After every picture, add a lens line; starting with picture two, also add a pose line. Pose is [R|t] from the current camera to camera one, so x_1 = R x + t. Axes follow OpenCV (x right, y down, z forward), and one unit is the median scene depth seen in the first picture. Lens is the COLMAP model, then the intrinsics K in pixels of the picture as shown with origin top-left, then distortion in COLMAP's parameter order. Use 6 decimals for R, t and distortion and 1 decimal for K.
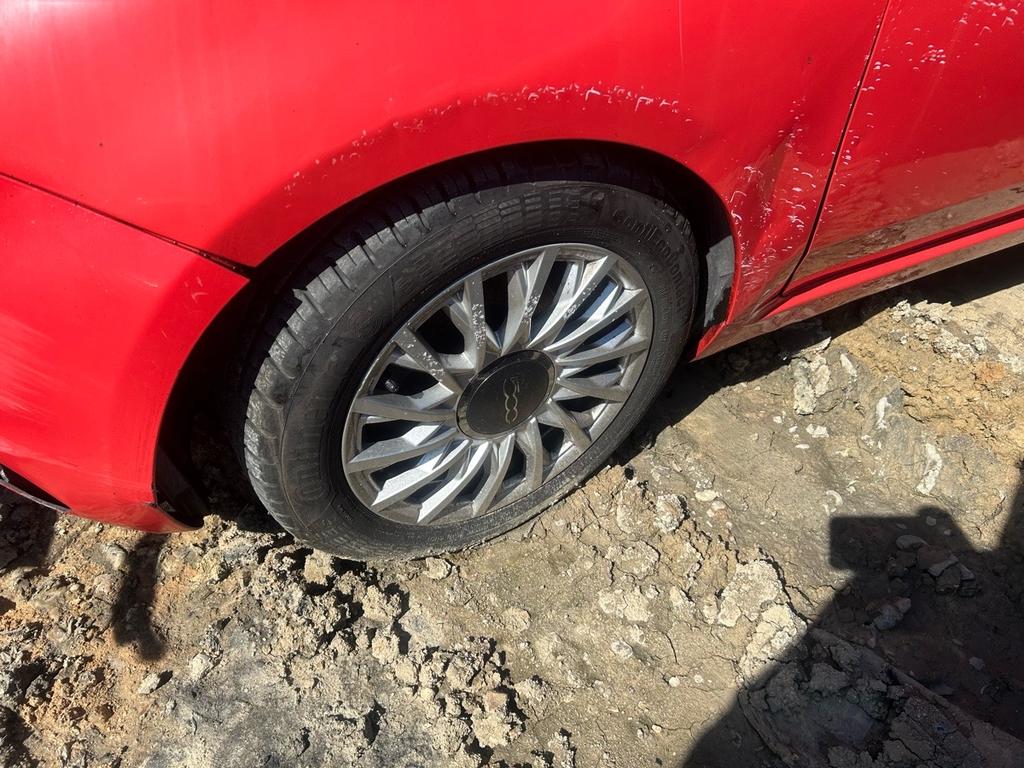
lens RADIAL K [[774.1, 0, 512.3], [0, 774.1, 386.5], [0, 0, 1]] dist [0.052145, -0.059486]
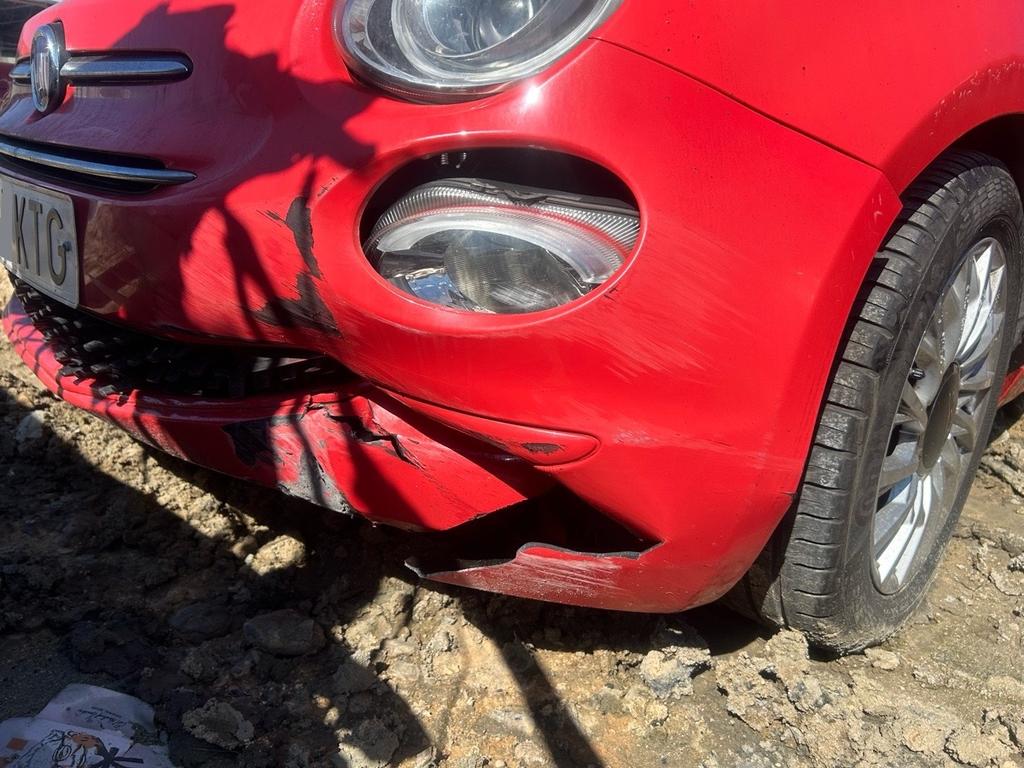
lens RADIAL K [[774.1, 0, 501.9], [0, 774.1, 390.3], [0, 0, 1]] dist [0.052145, -0.059486]
pose [[0.962172, -0.105341, 0.251255, -0.736860], [0.201596, 0.895624, -0.396506, 0.244999], [-0.183261, 0.432159, 0.882980, 0.206867]]
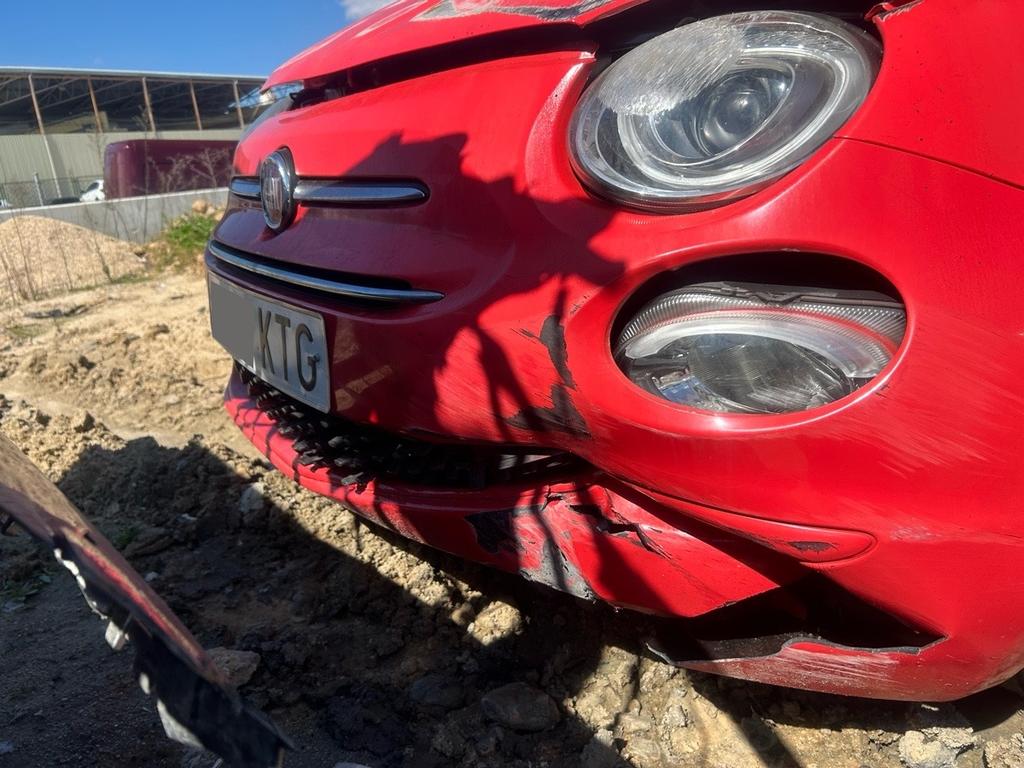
lens RADIAL K [[774.1, 0, 505.5], [0, 774.1, 379.0], [0, 0, 1]] dist [0.052145, -0.059486]
pose [[0.981682, -0.162443, 0.099559, -0.831532], [0.190170, 0.867322, -0.459987, 0.170022], [-0.011628, 0.470494, 0.882327, 0.166989]]
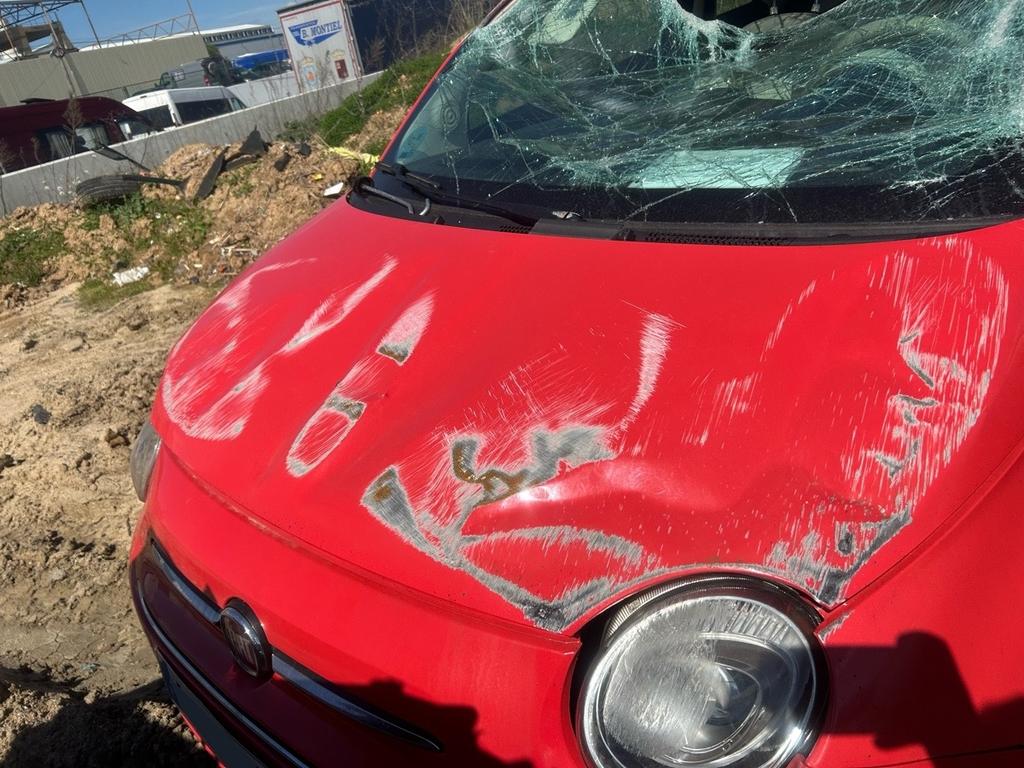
lens RADIAL K [[774.1, 0, 506.9], [0, 774.1, 384.5], [0, 0, 1]] dist [0.052145, -0.059486]
pose [[0.896718, -0.362696, 0.253668, -0.809346], [0.426730, 0.860584, -0.278024, -0.436845], [-0.117464, 0.357557, 0.926475, -0.179184]]
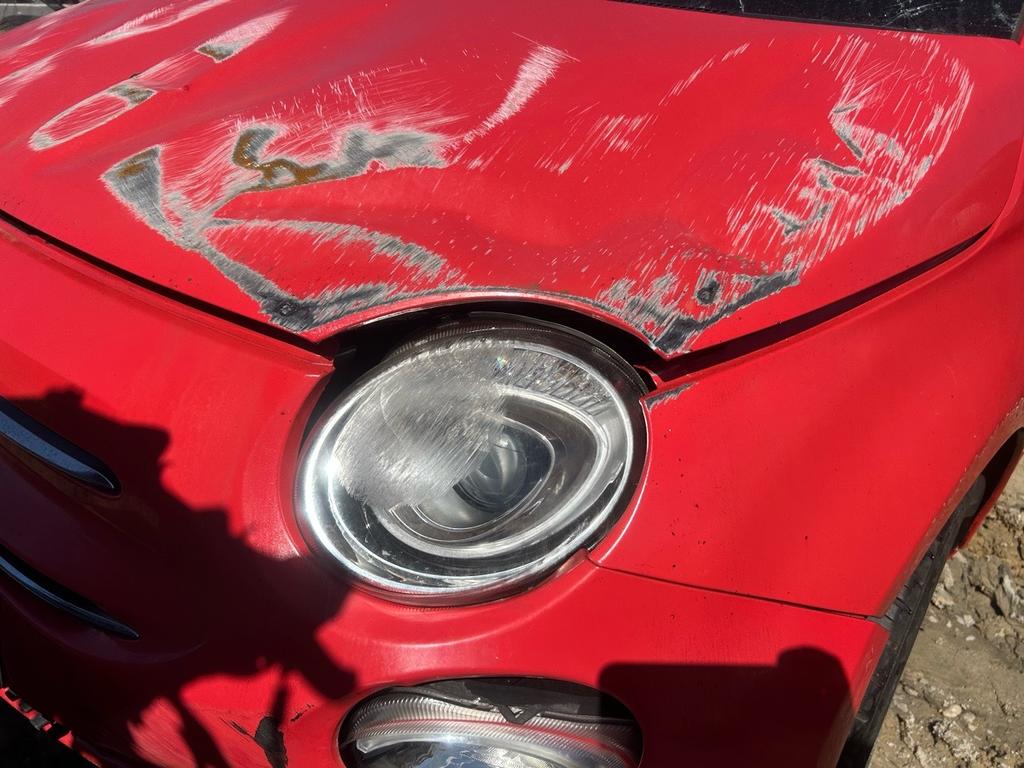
lens RADIAL K [[774.1, 0, 505.6], [0, 774.1, 398.9], [0, 0, 1]] dist [0.052145, -0.059486]
pose [[0.926356, -0.172155, 0.335005, -0.711859], [0.254733, 0.941525, -0.220550, -0.213847], [-0.277447, 0.289644, 0.916040, 0.093690]]
